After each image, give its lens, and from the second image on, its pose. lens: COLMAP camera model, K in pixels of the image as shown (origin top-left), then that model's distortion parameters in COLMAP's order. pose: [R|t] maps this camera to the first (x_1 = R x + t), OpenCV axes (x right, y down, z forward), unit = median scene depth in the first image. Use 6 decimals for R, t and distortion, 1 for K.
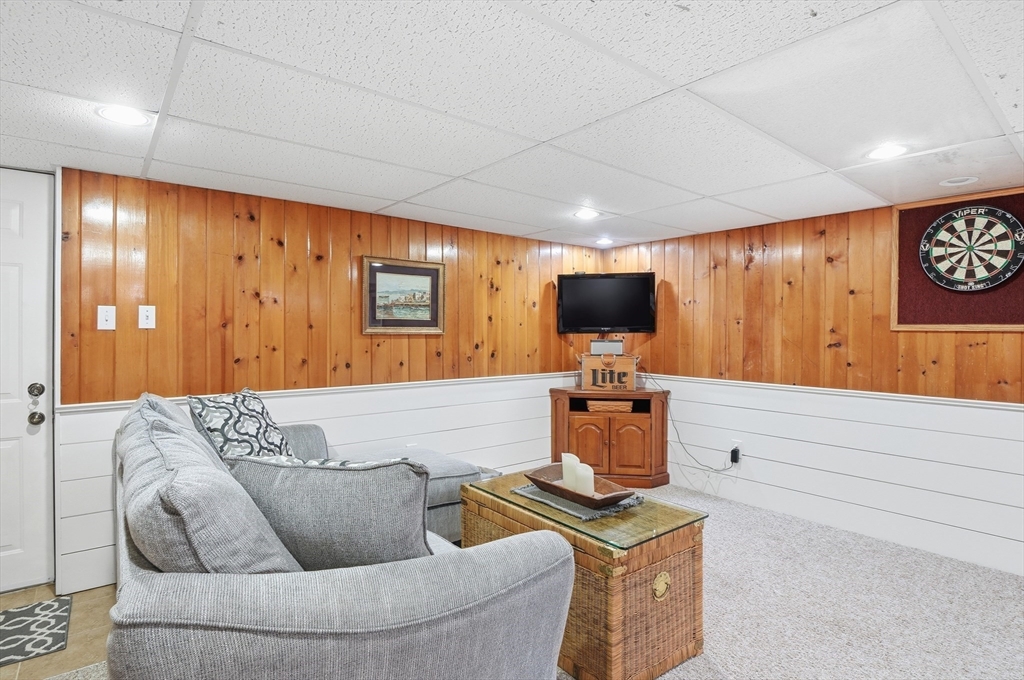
lens RADIAL K [[513.3, 0, 506.9], [0, 513.3, 335.5], [0, 0, 1]] dist [-0.026090, -0.000305]
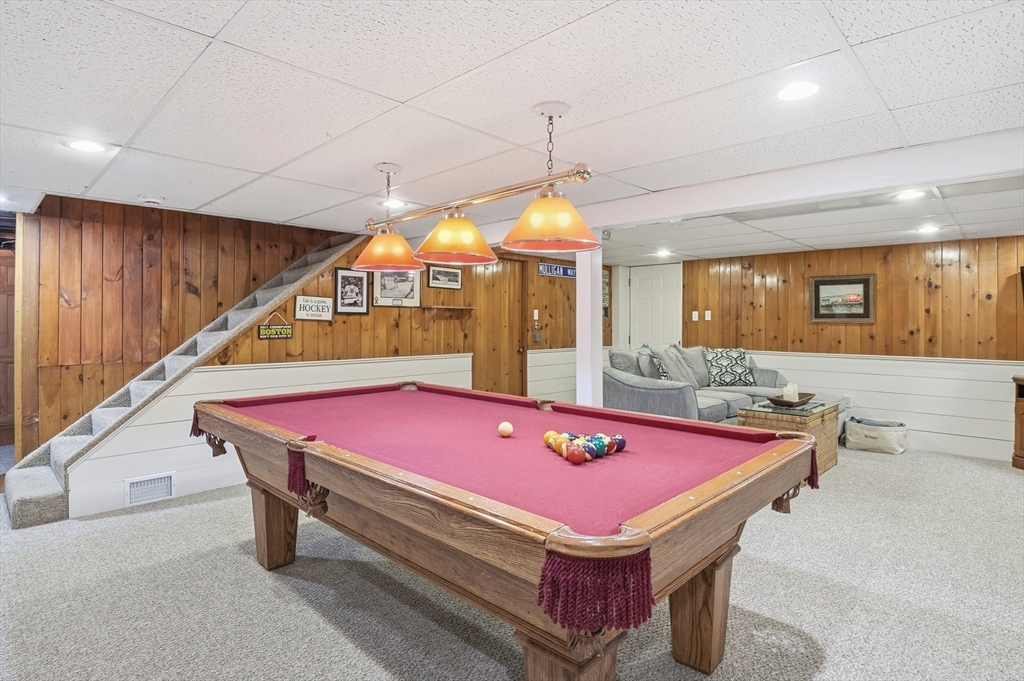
lens RADIAL K [[535.3, 0, 500.7], [0, 535.3, 317.9], [0, 0, 1]] dist [-0.032711, -0.000508]
pose [[0.113515, -0.010749, -0.993478, 1.291790], [-0.011911, 0.999855, -0.012179, 0.013685], [0.993465, 0.013216, 0.113371, -0.210099]]
